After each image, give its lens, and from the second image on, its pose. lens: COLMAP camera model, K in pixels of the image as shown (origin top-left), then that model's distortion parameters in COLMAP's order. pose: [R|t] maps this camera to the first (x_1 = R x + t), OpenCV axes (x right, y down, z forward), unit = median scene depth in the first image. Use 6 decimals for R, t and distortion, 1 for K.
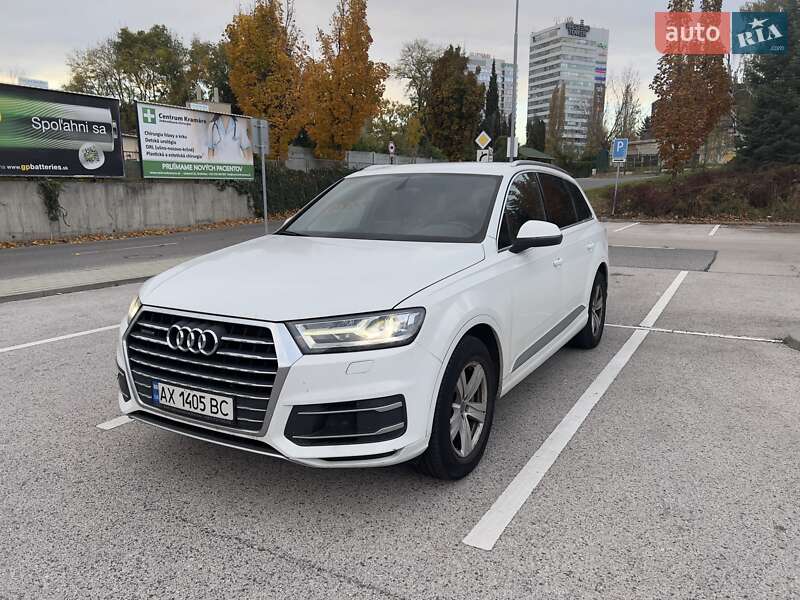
lens RADIAL K [[596.2, 0, 407.4], [0, 596.2, 303.5], [0, 0, 1]] dist [0.037669, -0.041858]
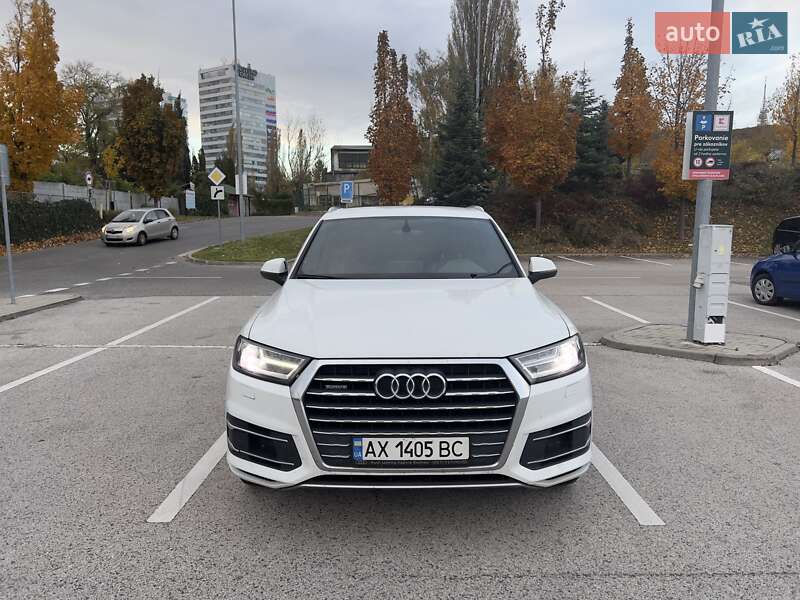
lens RADIAL K [[596.2, 0, 405.6], [0, 596.2, 300.3], [0, 0, 1]] dist [0.037669, -0.041858]
pose [[0.871422, -0.059949, 0.486857, -0.139000], [0.091052, 0.995024, -0.040452, -0.006883], [-0.482010, 0.079580, 0.872545, 0.022448]]
